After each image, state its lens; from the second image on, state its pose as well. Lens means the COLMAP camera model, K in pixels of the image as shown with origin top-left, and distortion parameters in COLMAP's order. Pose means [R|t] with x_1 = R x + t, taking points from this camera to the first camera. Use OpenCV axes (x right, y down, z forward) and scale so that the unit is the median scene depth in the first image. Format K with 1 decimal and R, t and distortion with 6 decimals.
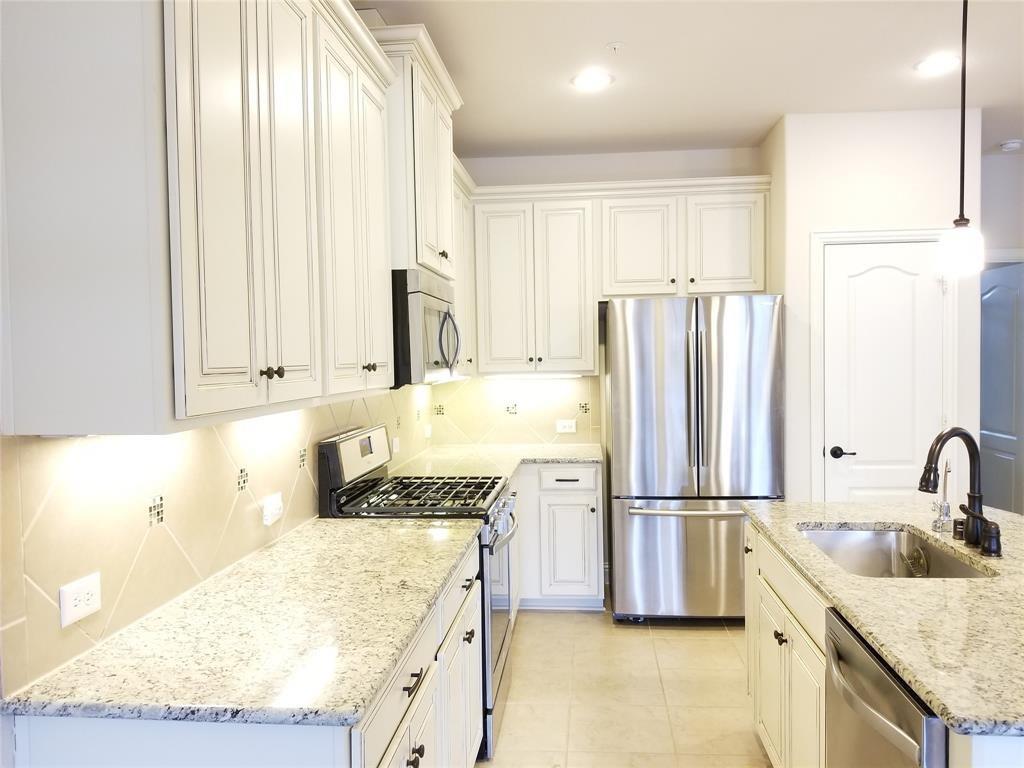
lens RADIAL K [[796.1, 0, 521.2], [0, 796.1, 383.2], [0, 0, 1]] dist [0.085319, -0.151421]
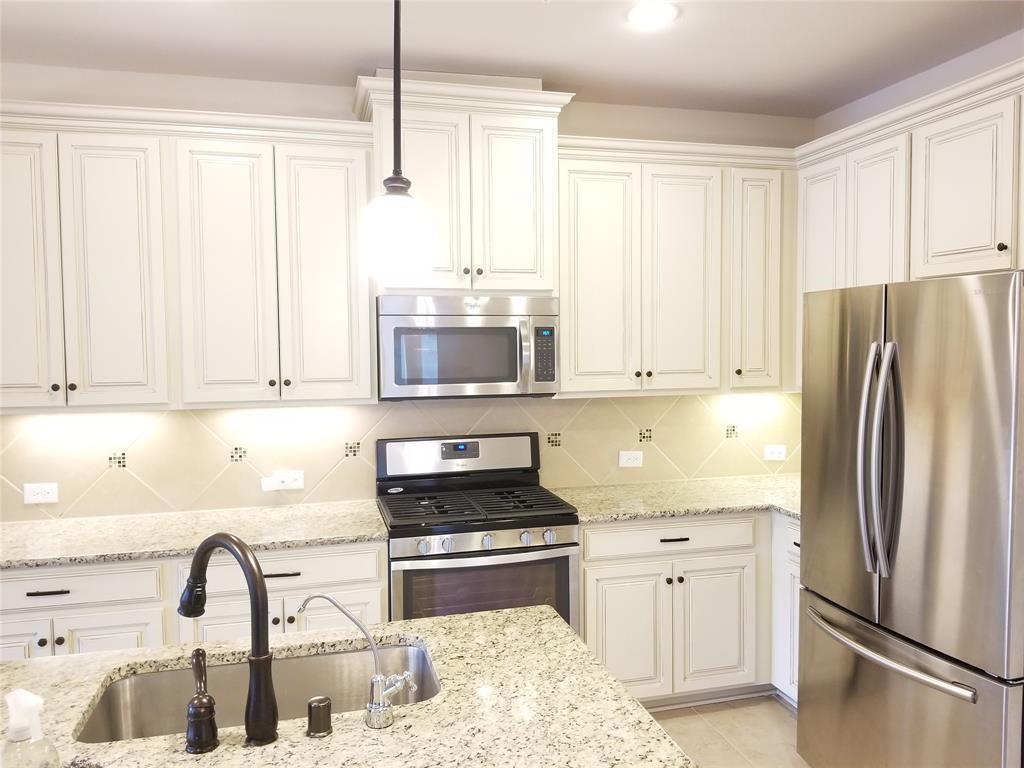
lens RADIAL K [[796.1, 0, 521.2], [0, 796.1, 383.2], [0, 0, 1]] dist [0.085319, -0.151421]
pose [[0.332855, 0.067671, -0.940547, 1.468472], [-0.032302, 0.997655, 0.060348, -0.142966], [0.942425, 0.010294, 0.334260, 1.223904]]
